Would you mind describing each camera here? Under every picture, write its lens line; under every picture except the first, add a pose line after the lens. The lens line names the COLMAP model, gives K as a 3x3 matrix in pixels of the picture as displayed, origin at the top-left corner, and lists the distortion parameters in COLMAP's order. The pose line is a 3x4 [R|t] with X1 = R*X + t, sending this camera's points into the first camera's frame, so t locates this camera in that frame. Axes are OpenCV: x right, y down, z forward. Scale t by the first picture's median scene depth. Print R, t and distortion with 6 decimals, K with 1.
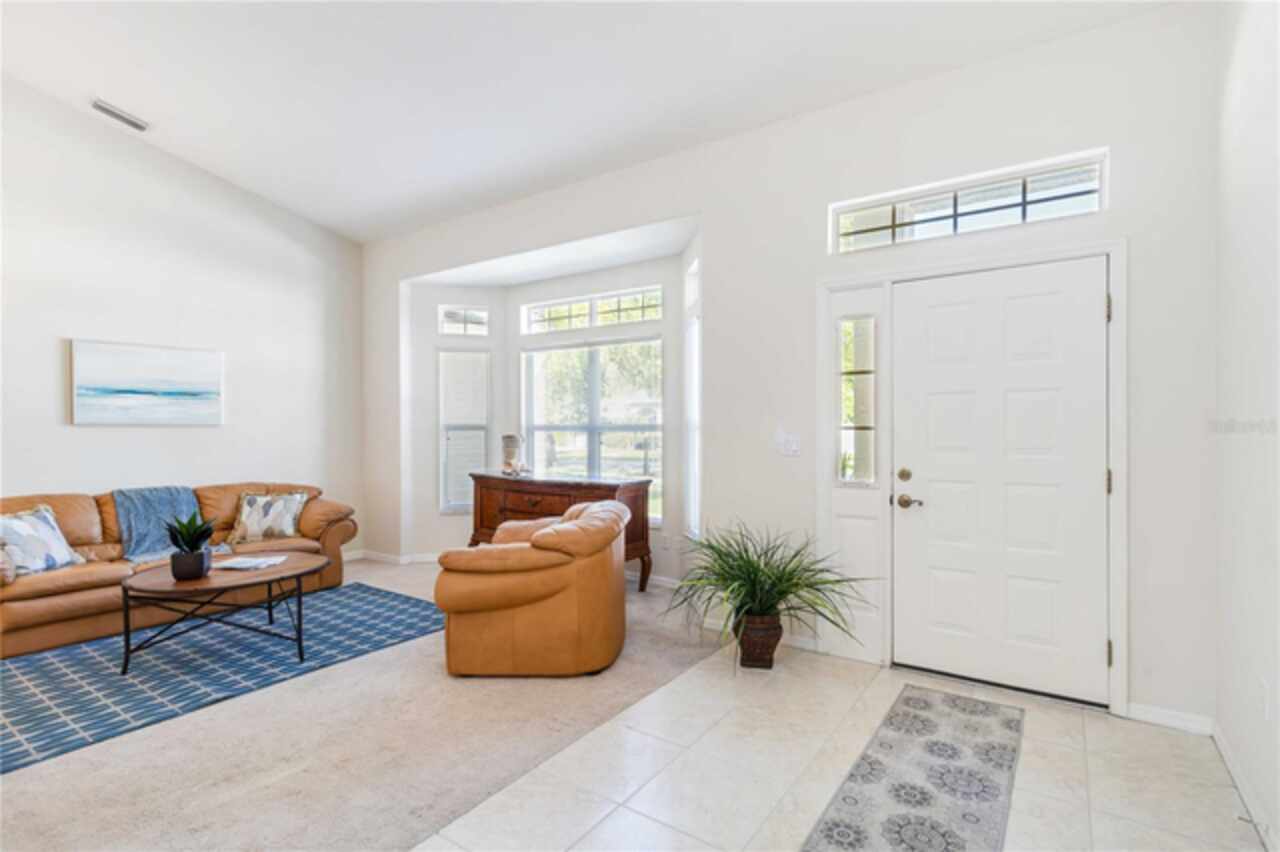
lens RADIAL K [[601.4, 0, 669.4], [0, 601.4, 430.4], [0, 0, 1]] dist [0.007132, 0.000652]
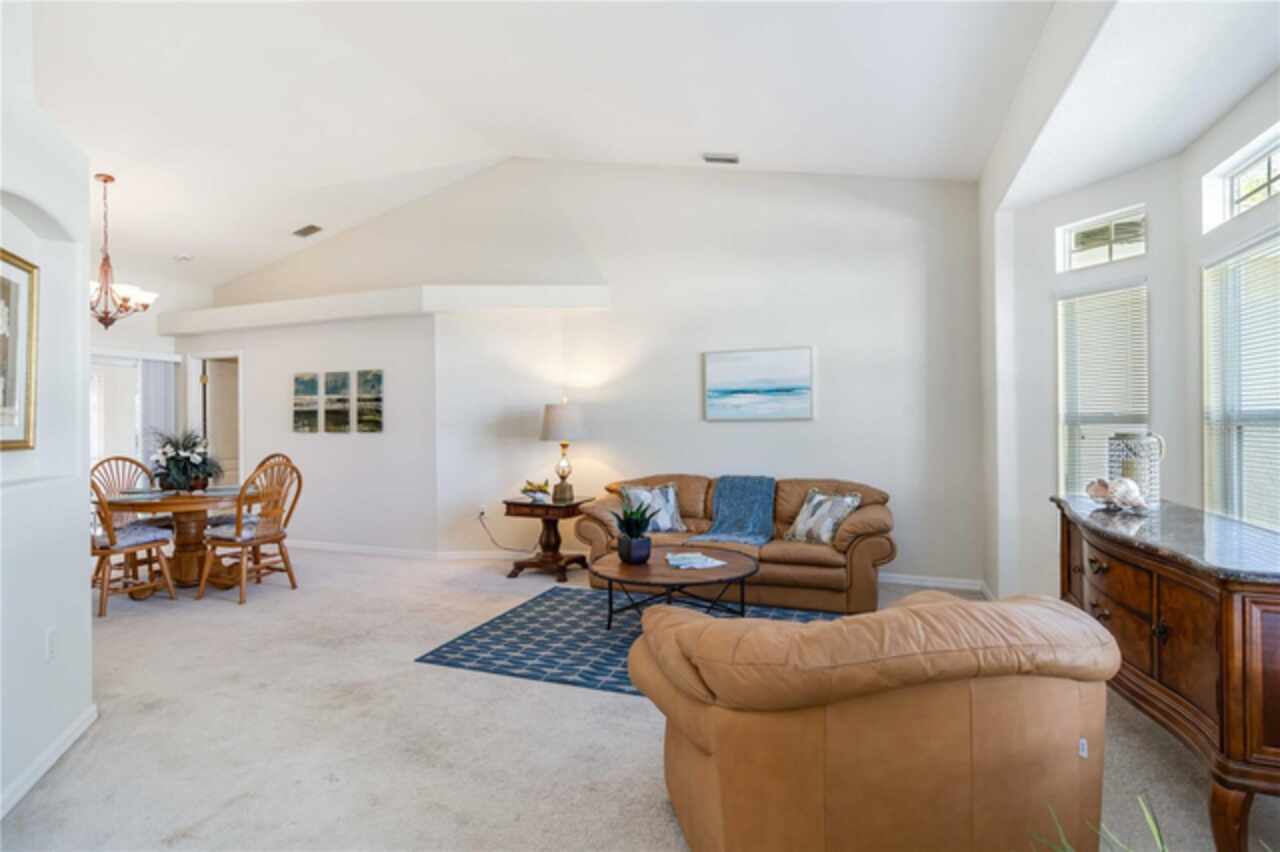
lens RADIAL K [[601.4, 0, 643.4], [0, 601.4, 422.6], [0, 0, 1]] dist [0.007132, 0.000652]
pose [[0.221167, -0.004102, -0.975227, 0.203227], [0.003267, 0.999989, -0.003465, -0.001273], [0.975231, -0.002420, 0.221178, 0.591399]]
